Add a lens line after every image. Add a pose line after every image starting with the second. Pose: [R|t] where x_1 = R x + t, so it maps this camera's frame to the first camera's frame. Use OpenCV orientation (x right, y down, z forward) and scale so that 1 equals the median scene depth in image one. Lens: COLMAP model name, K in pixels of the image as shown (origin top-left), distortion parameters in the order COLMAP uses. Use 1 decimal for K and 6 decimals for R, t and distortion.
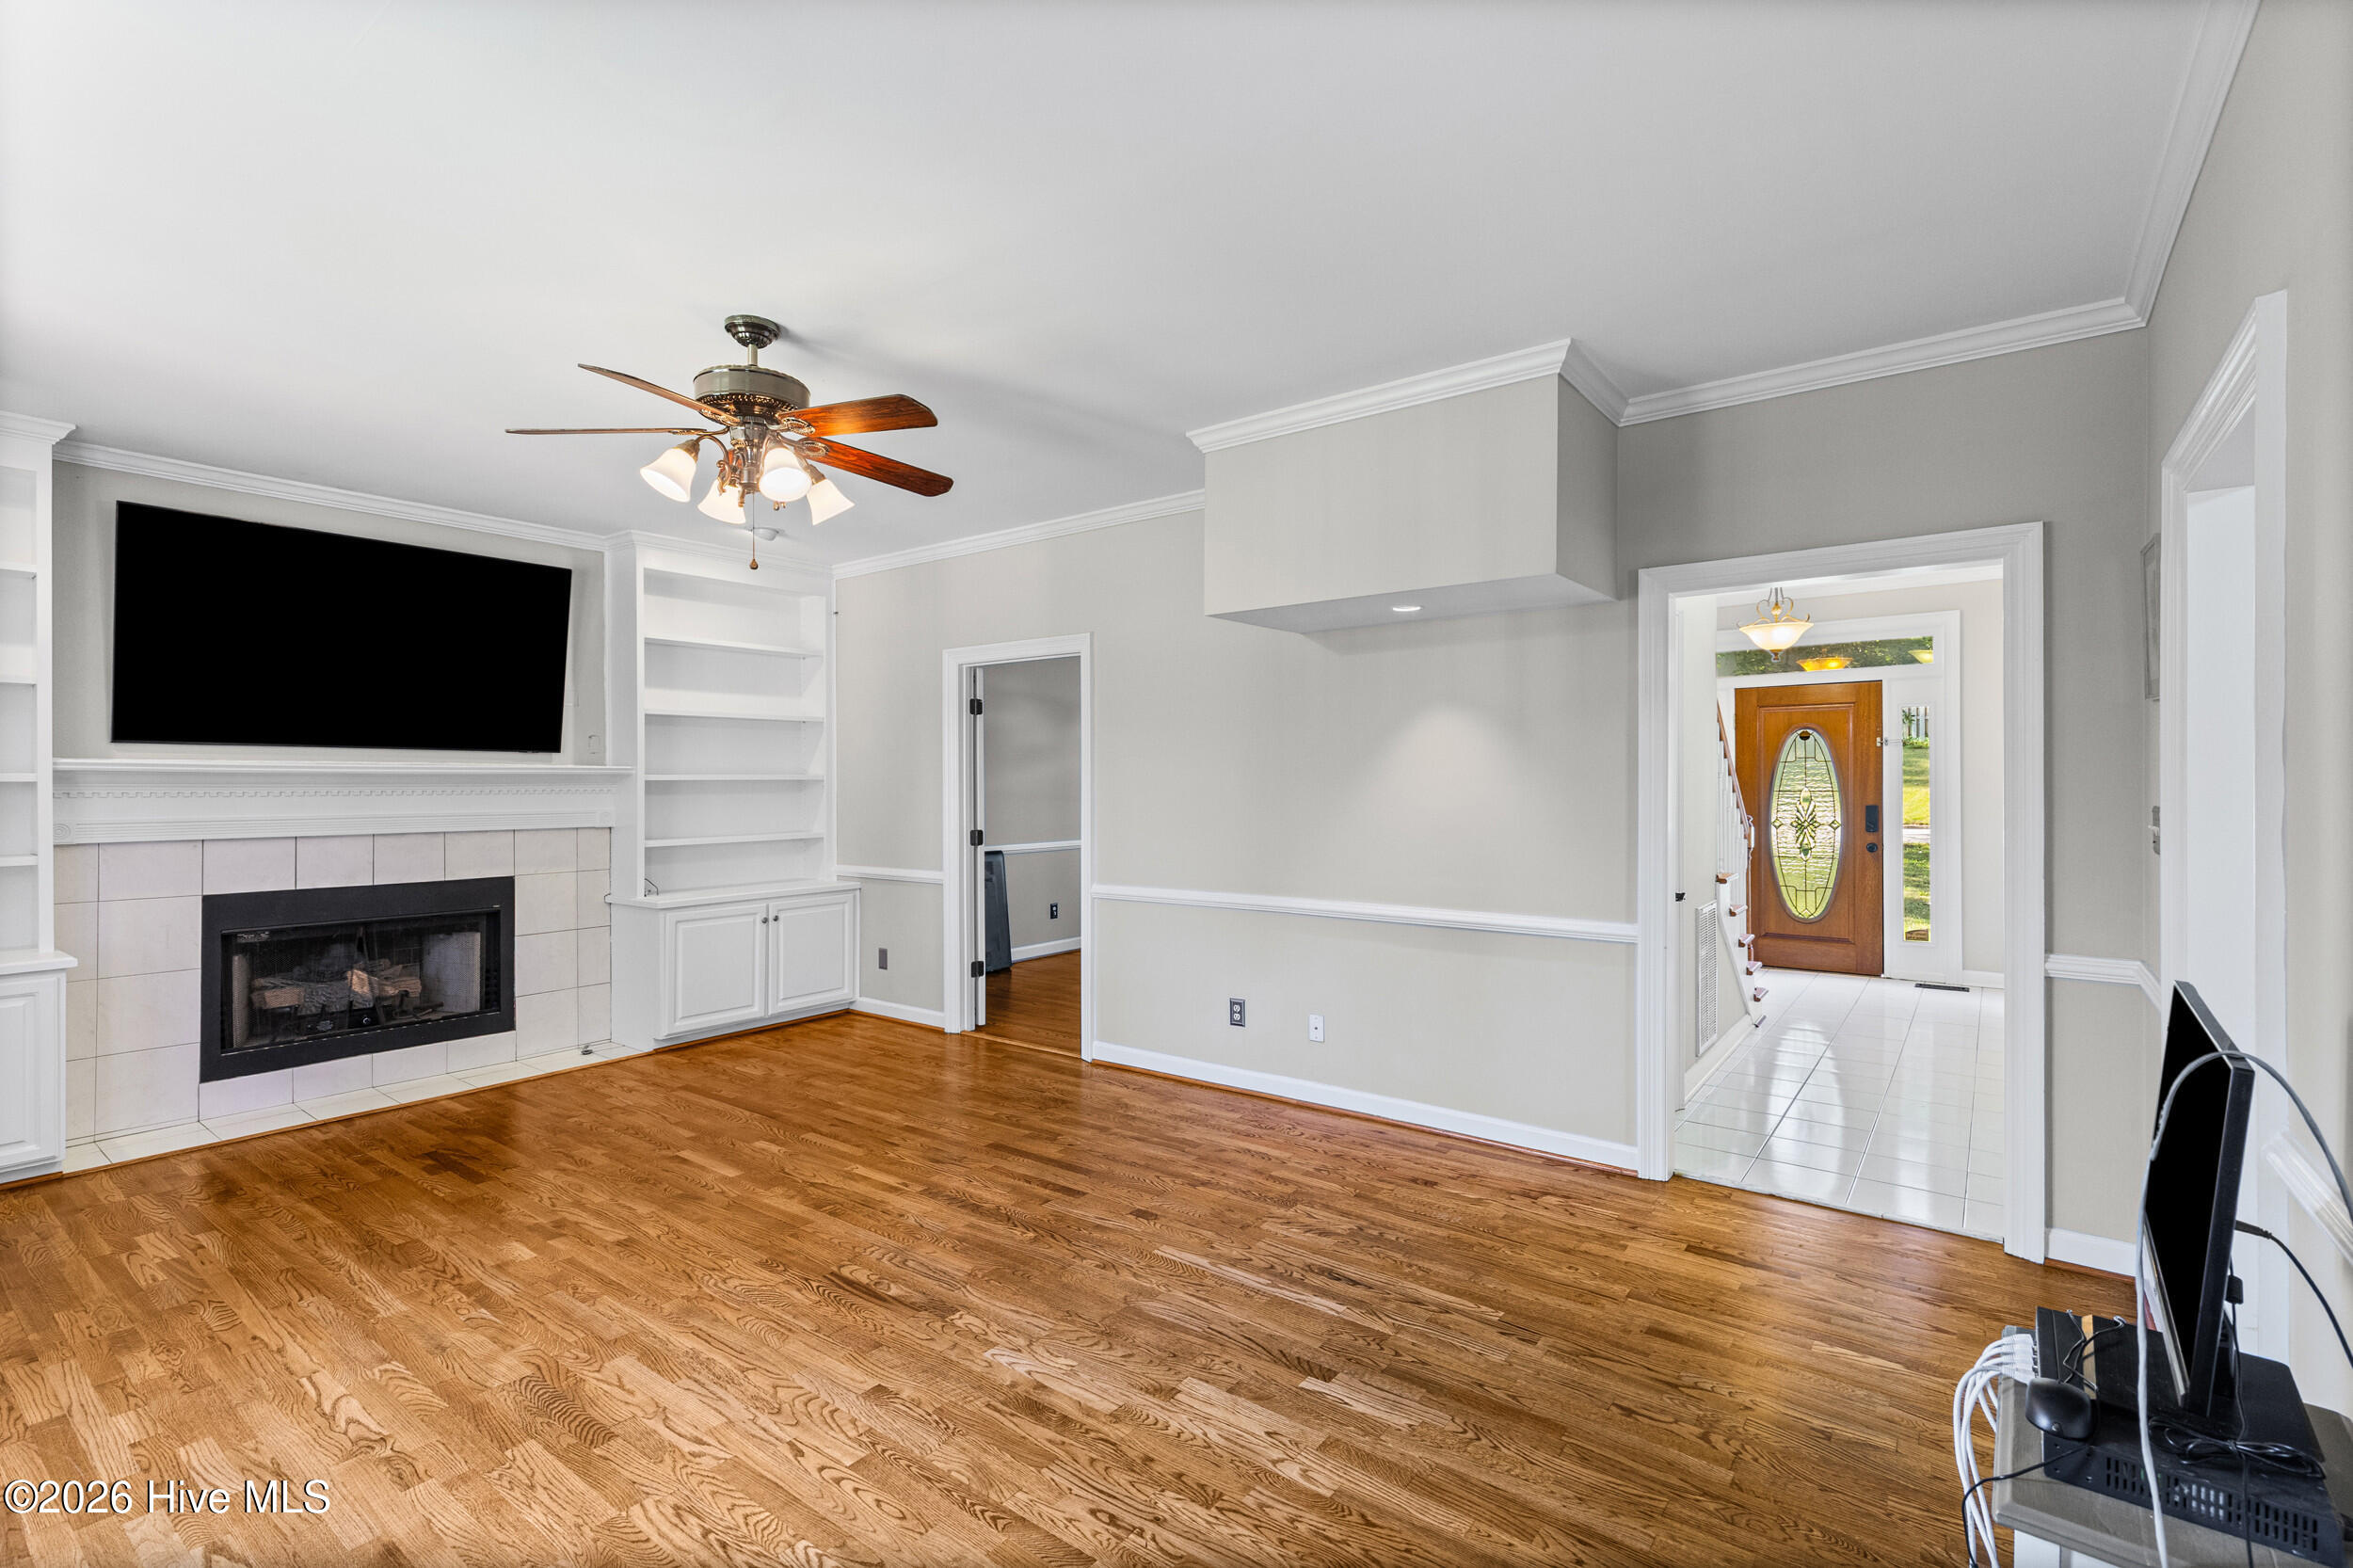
lens RADIAL K [[1075.5, 0, 1168.9], [0, 1075.5, 786.5], [0, 0, 1]] dist [0.005532, -0.002048]
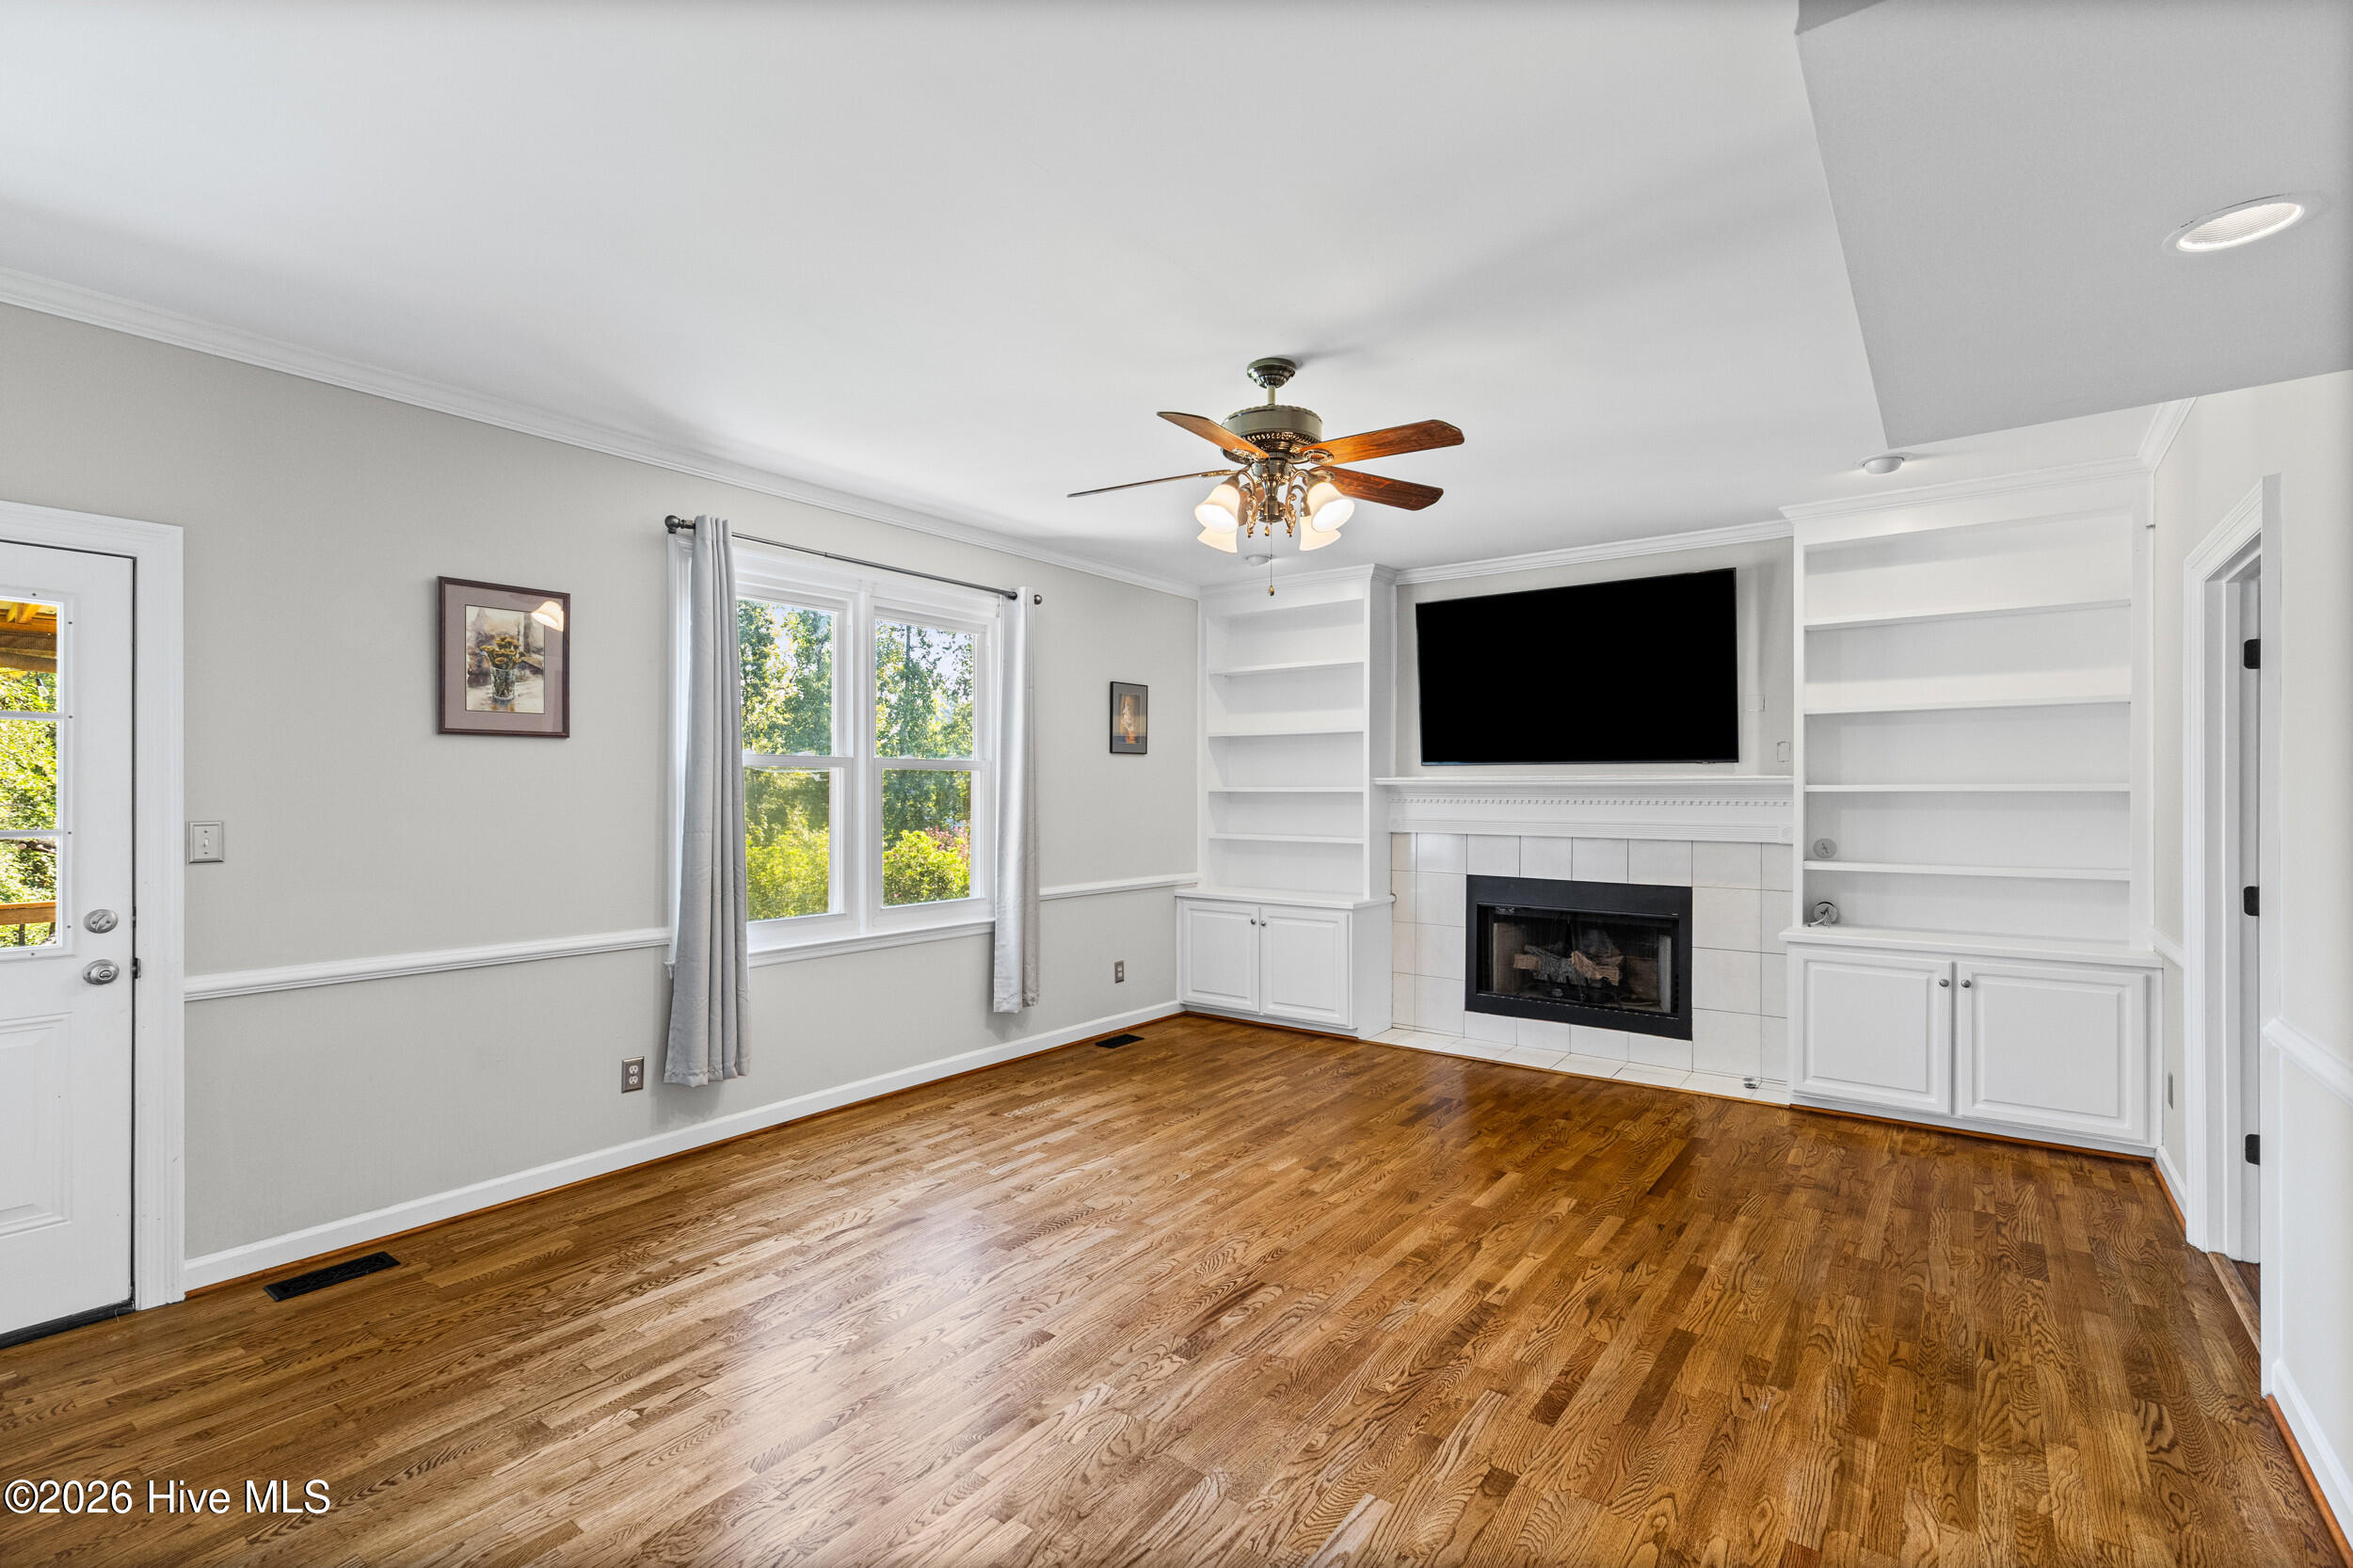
lens RADIAL K [[1075.5, 0, 1186.0], [0, 1075.5, 780.6], [0, 0, 1]] dist [0.005532, -0.002048]
pose [[0.001150, -0.008465, -0.999964, 0.573815], [-0.007152, 0.999939, -0.008473, -0.005617], [0.999974, 0.007162, 0.001090, 0.766795]]
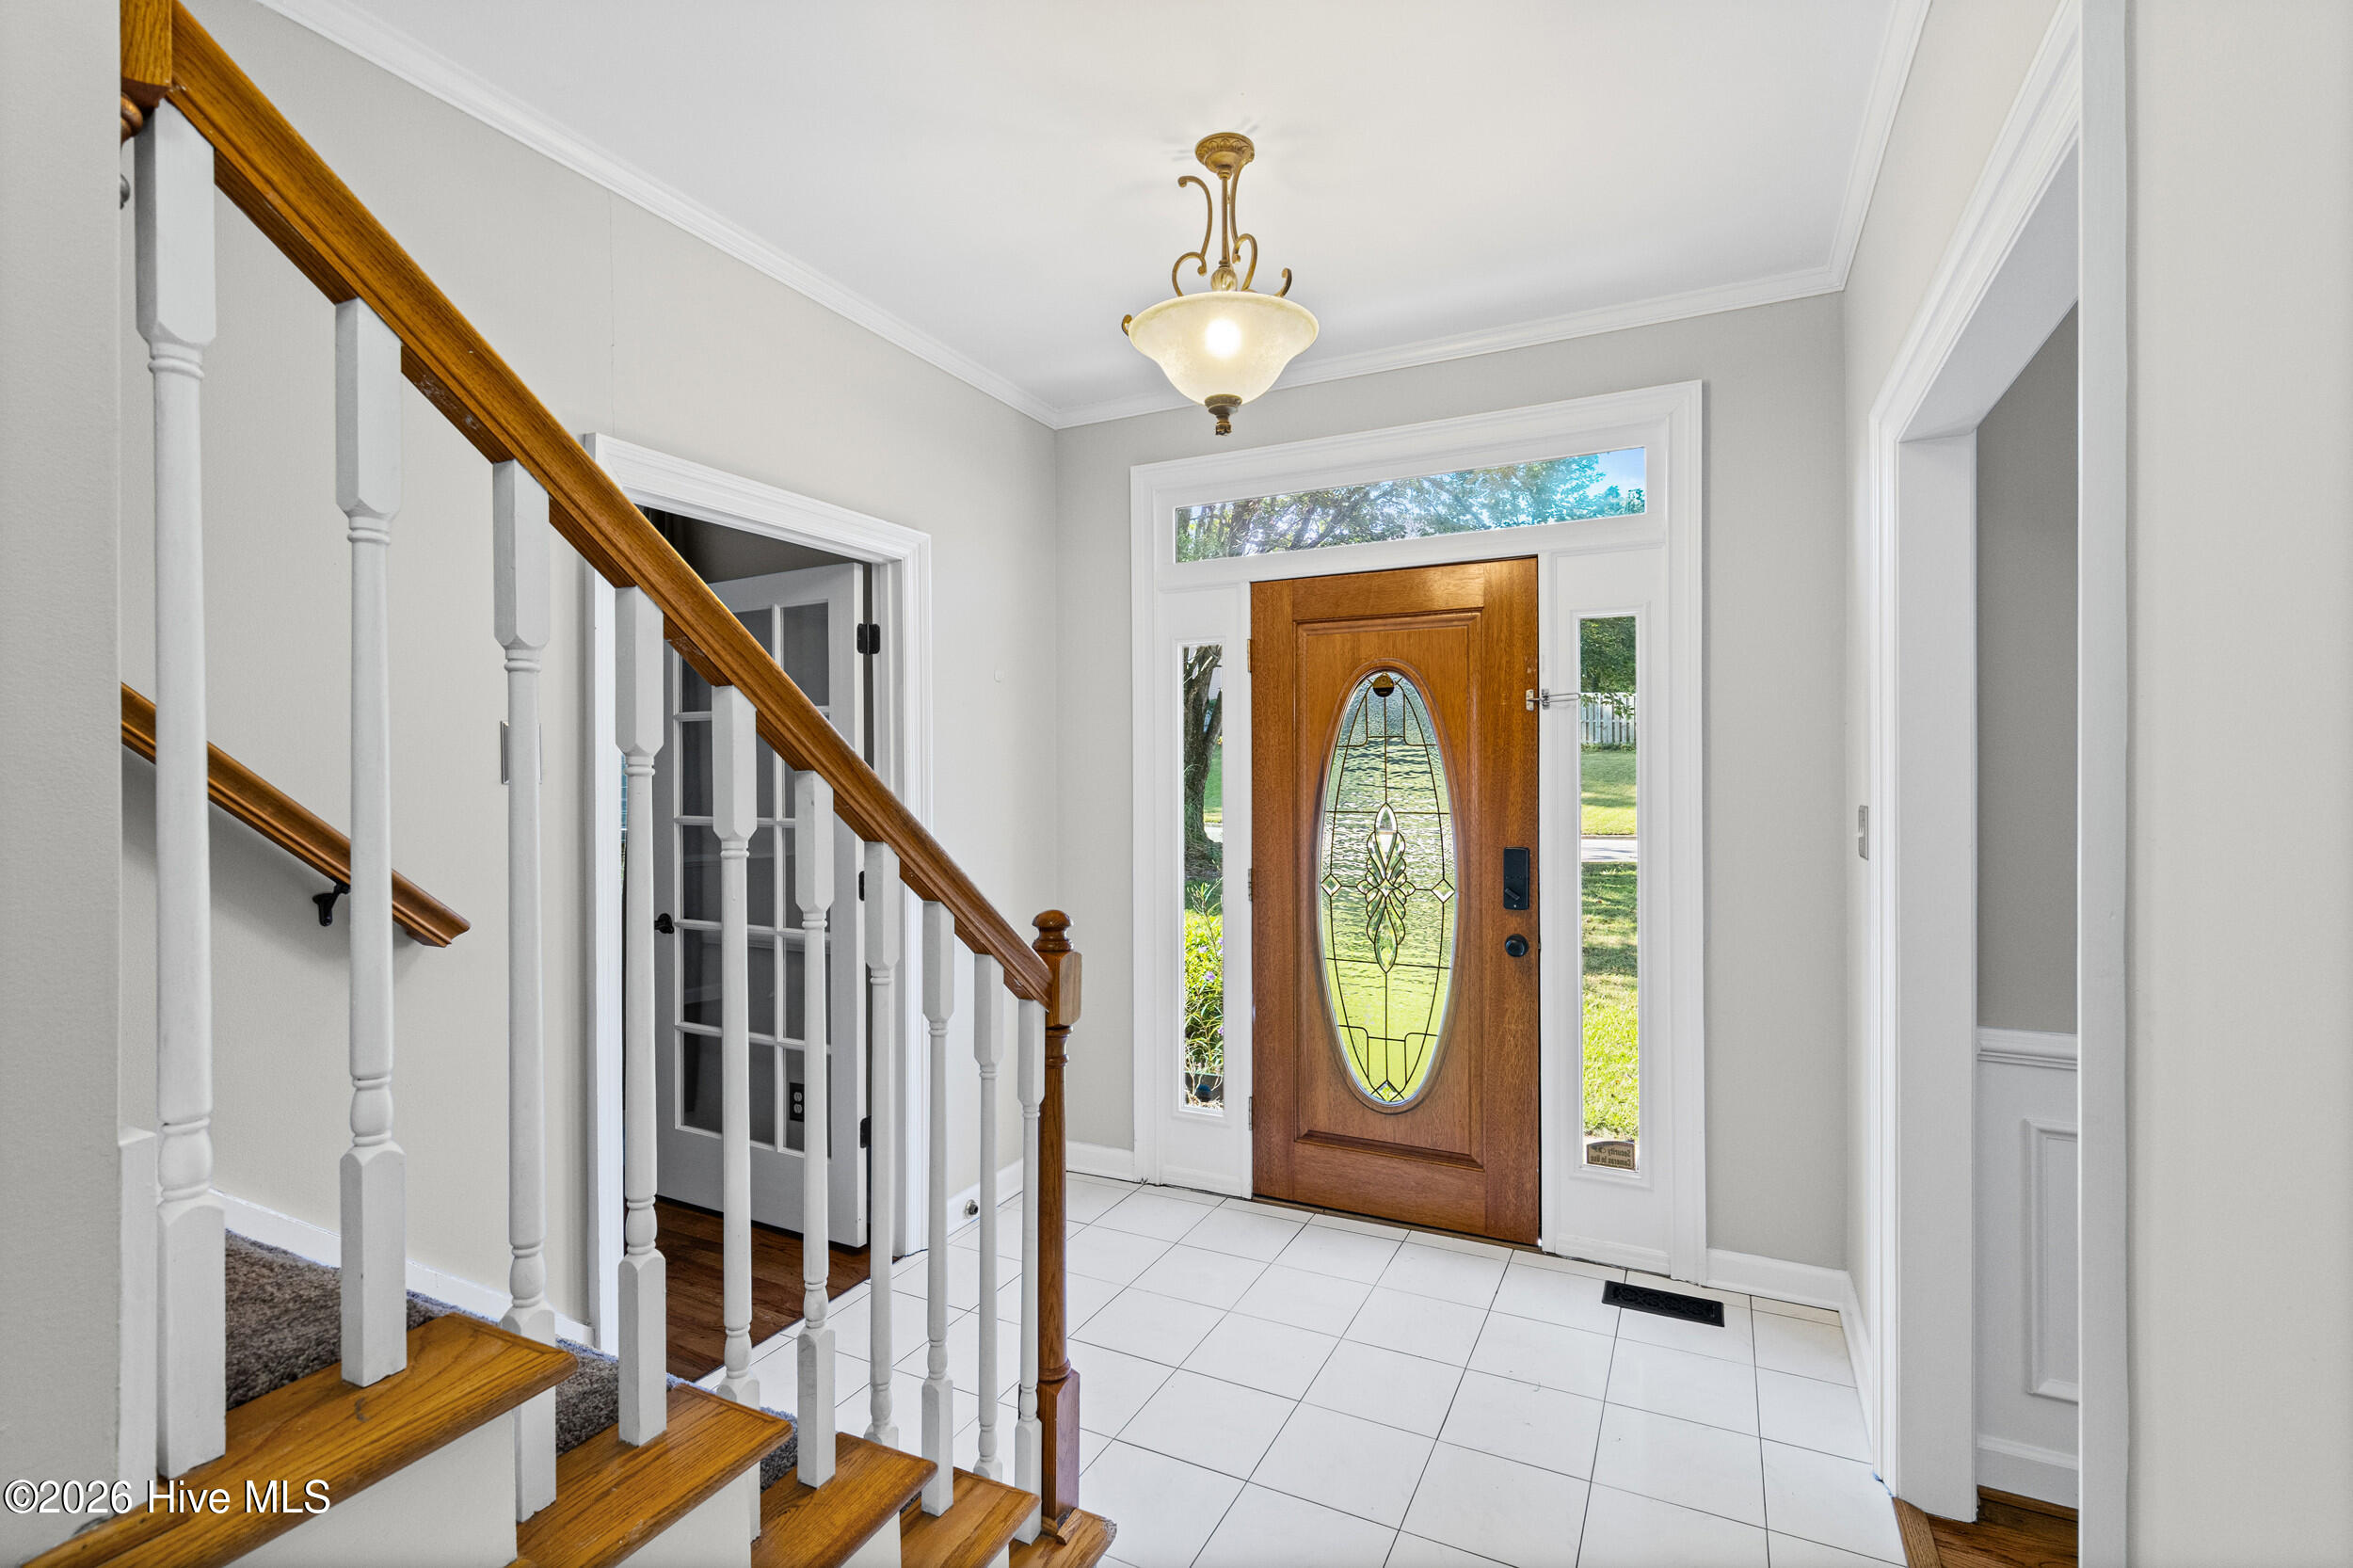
lens RADIAL K [[1075.5, 0, 1177.0], [0, 1075.5, 779.4], [0, 0, 1]] dist [0.005532, -0.002048]
pose [[0.978212, -0.000116, 0.207609, 0.240074], [0.000188, 1.000000, -0.000328, -0.005356], [-0.207609, 0.000360, 0.978212, 0.339064]]
